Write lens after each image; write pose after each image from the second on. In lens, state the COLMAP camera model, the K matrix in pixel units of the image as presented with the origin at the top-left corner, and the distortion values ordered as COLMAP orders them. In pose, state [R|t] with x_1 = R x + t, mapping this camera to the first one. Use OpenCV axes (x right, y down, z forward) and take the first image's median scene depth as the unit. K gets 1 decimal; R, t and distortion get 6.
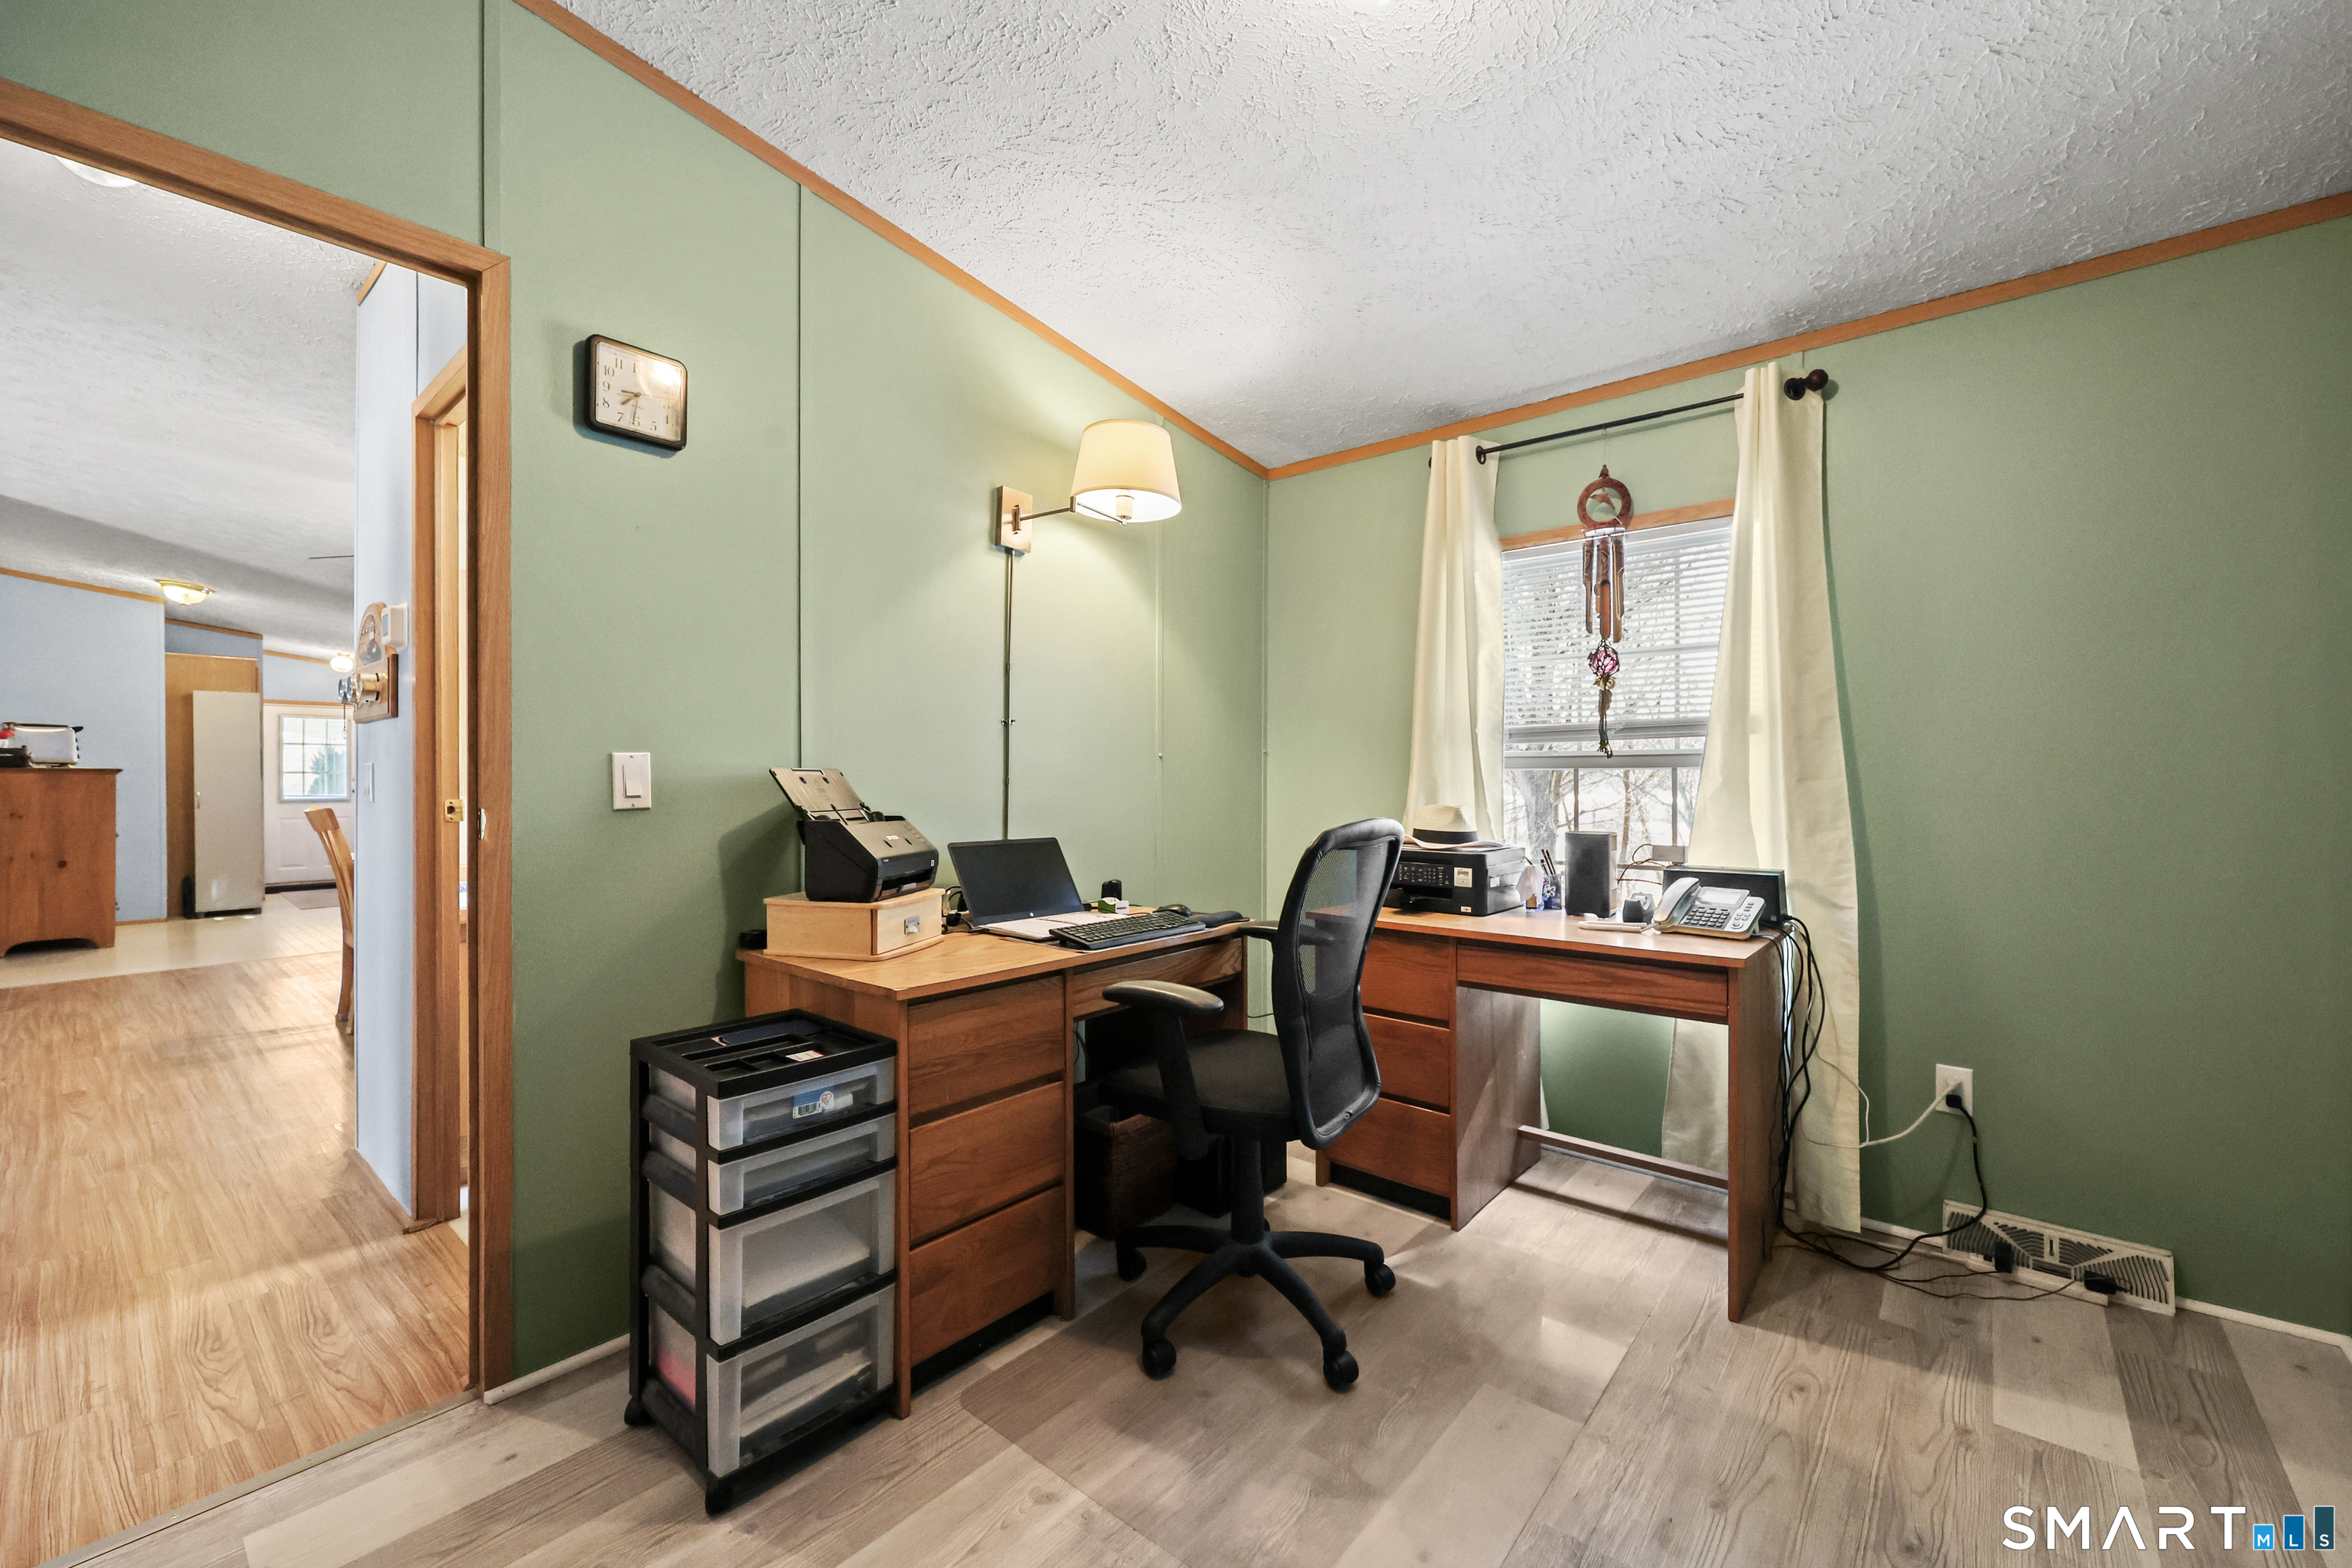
lens RADIAL K [[961.9, 0, 1182.3], [0, 961.9, 771.5], [0, 0, 1]] dist [-0.000747, -0.000207]
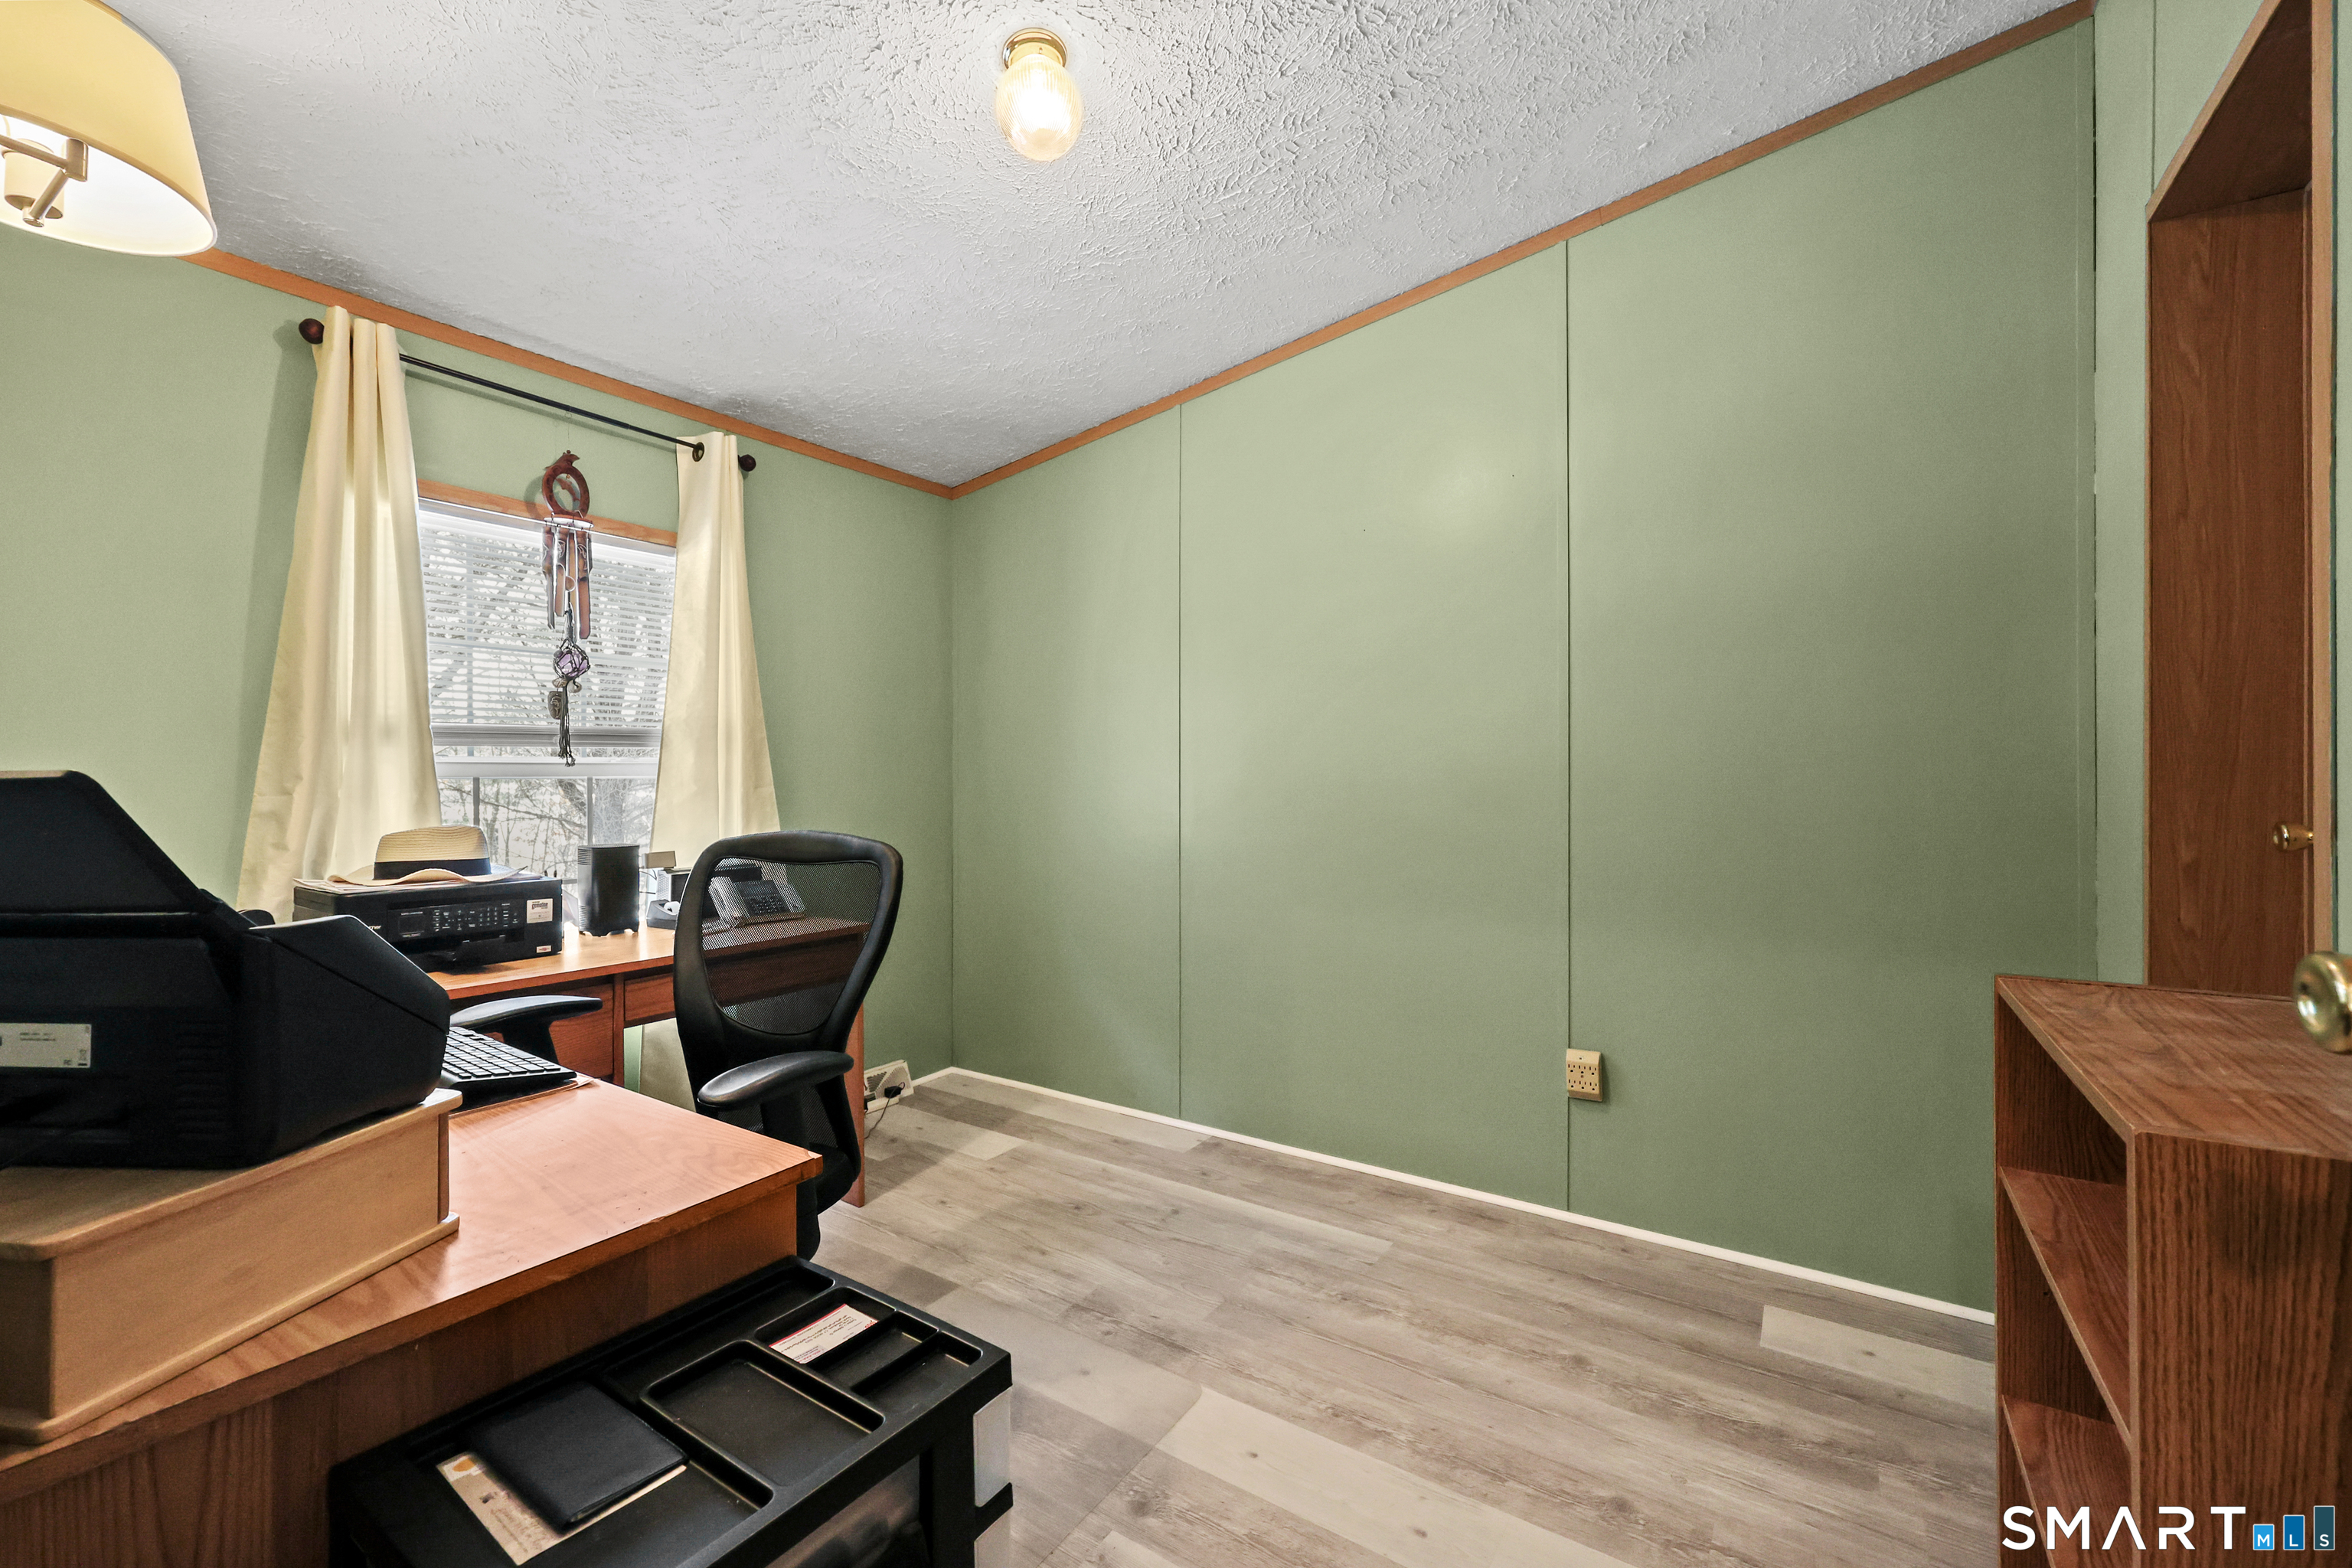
lens RADIAL K [[961.9, 0, 1192.5], [0, 961.9, 774.5], [0, 0, 1]] dist [-0.000747, -0.000207]
pose [[-0.135038, 0.007468, 0.990812, -0.597821], [0.004002, 0.999968, -0.006991, 0.002529], [-0.990832, 0.003021, -0.135064, 0.568505]]
